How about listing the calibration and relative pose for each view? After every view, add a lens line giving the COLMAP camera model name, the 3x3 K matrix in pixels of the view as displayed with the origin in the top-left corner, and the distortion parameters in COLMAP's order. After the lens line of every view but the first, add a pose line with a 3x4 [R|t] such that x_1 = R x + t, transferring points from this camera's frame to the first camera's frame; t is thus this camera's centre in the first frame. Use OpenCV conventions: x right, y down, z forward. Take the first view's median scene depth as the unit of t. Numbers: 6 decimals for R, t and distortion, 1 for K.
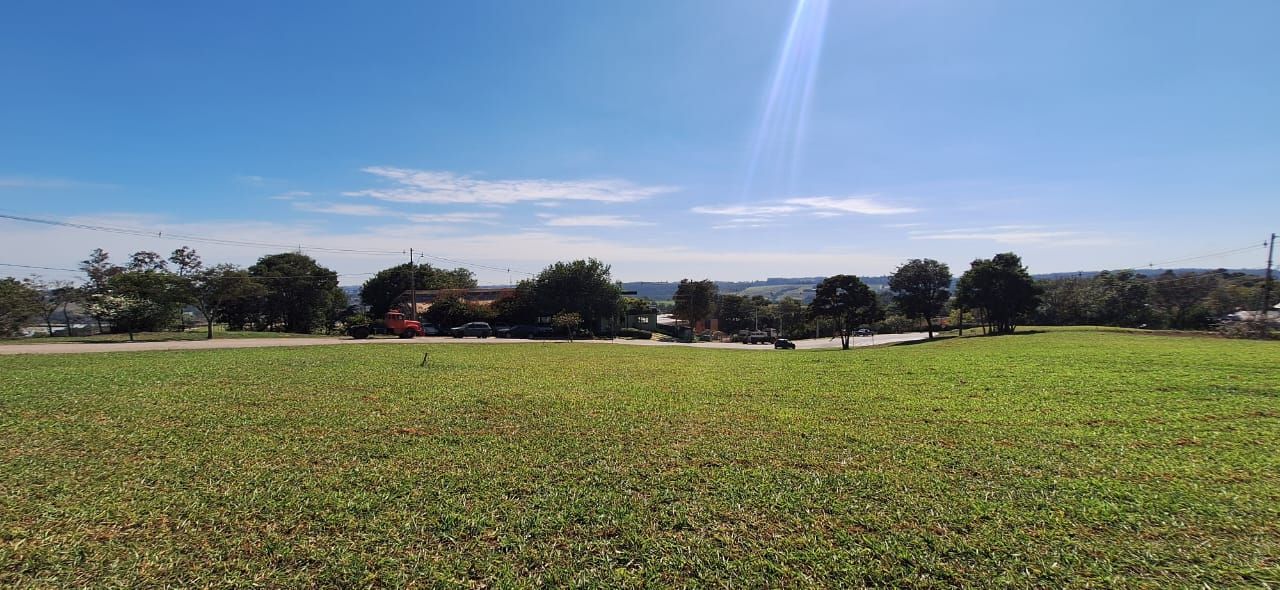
lens RADIAL K [[503.9, 0, 639.2], [0, 503.9, 302.0], [0, 0, 1]] dist [-0.011940, 0.001807]
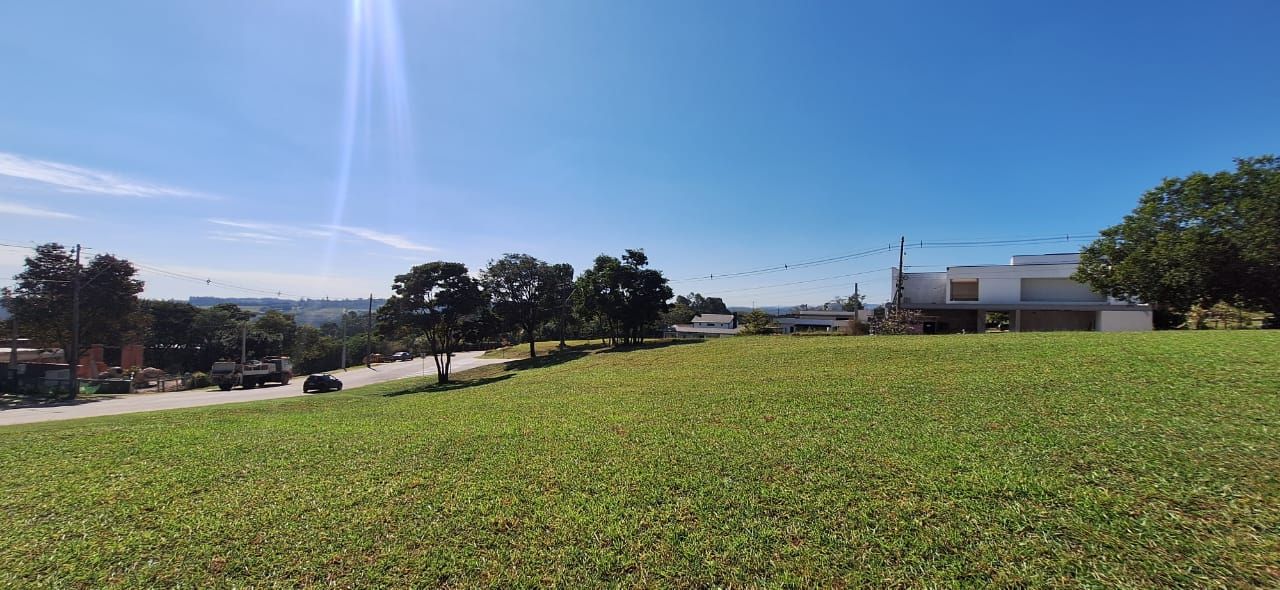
lens RADIAL K [[503.9, 0, 642.6], [0, 503.9, 298.4], [0, 0, 1]] dist [-0.011940, 0.001807]
pose [[0.543979, 0.040572, 0.838118, 0.015403], [0.008265, 0.998523, -0.053701, 0.024722], [-0.839058, 0.036140, 0.542840, 0.411212]]
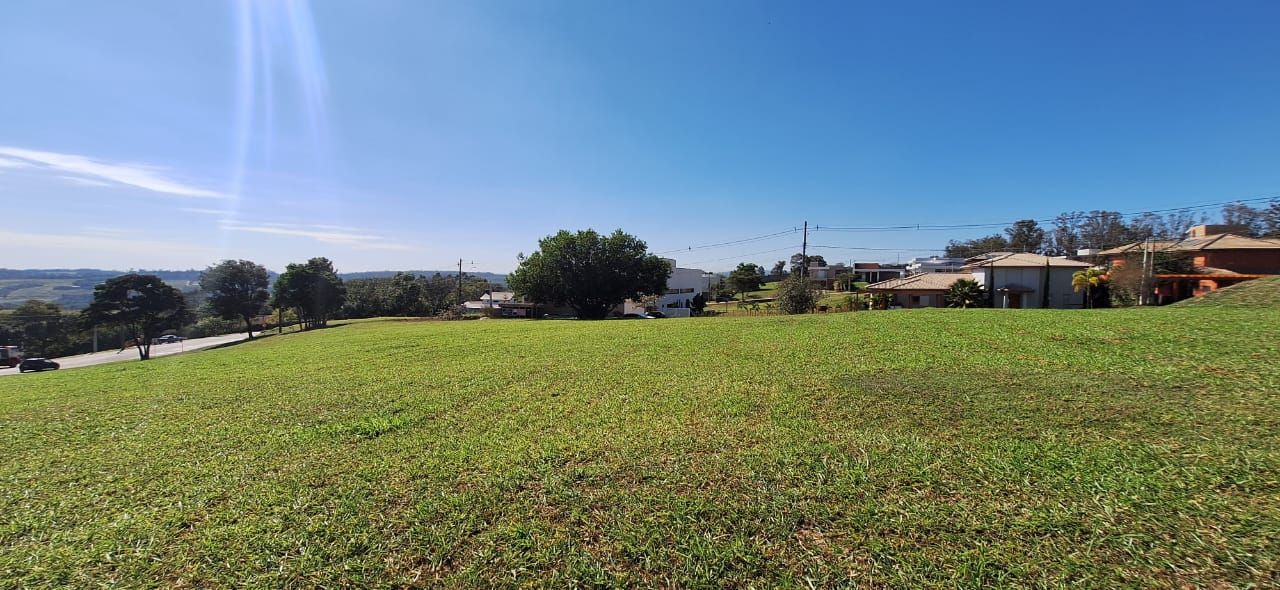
lens RADIAL K [[503.9, 0, 634.8], [0, 503.9, 312.1], [0, 0, 1]] dist [-0.011940, 0.001807]
pose [[0.380436, -0.047934, 0.923564, -0.057673], [0.023140, 0.998837, 0.042309, -0.005414], [-0.924518, 0.005275, 0.381103, -0.105929]]
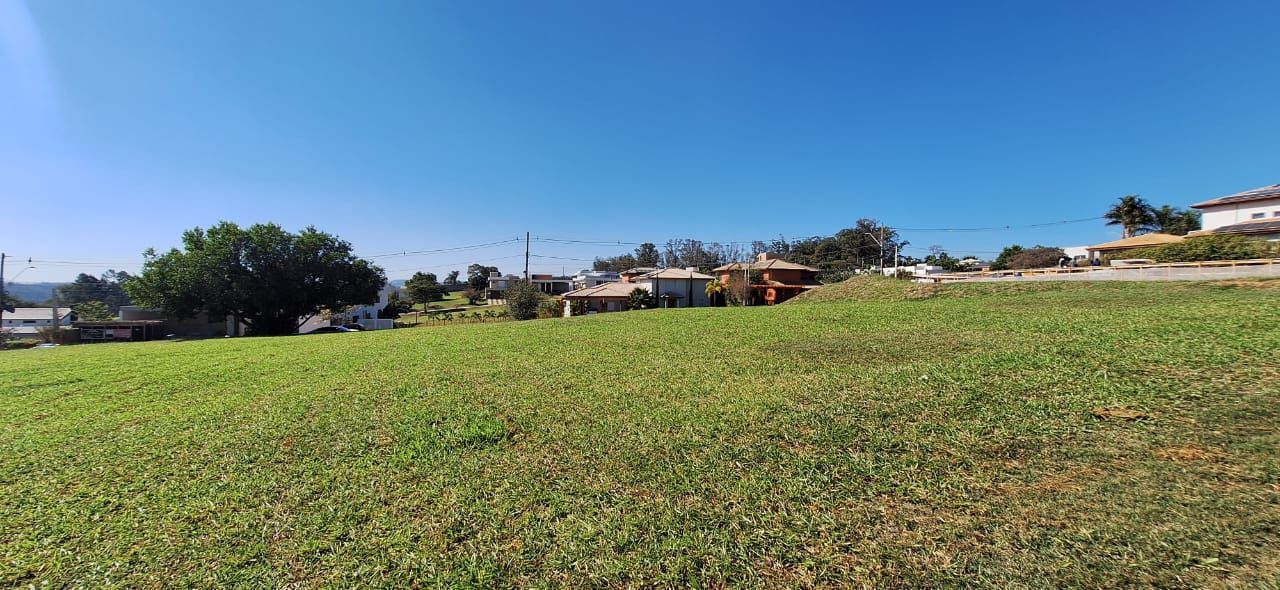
lens RADIAL K [[503.9, 0, 636.9], [0, 503.9, 300.2], [0, 0, 1]] dist [-0.011940, 0.001807]
pose [[-0.254850, -0.007086, 0.966955, -0.071166], [0.030606, 0.999413, 0.015391, -0.003147], [-0.966496, 0.033517, -0.254483, -0.036902]]
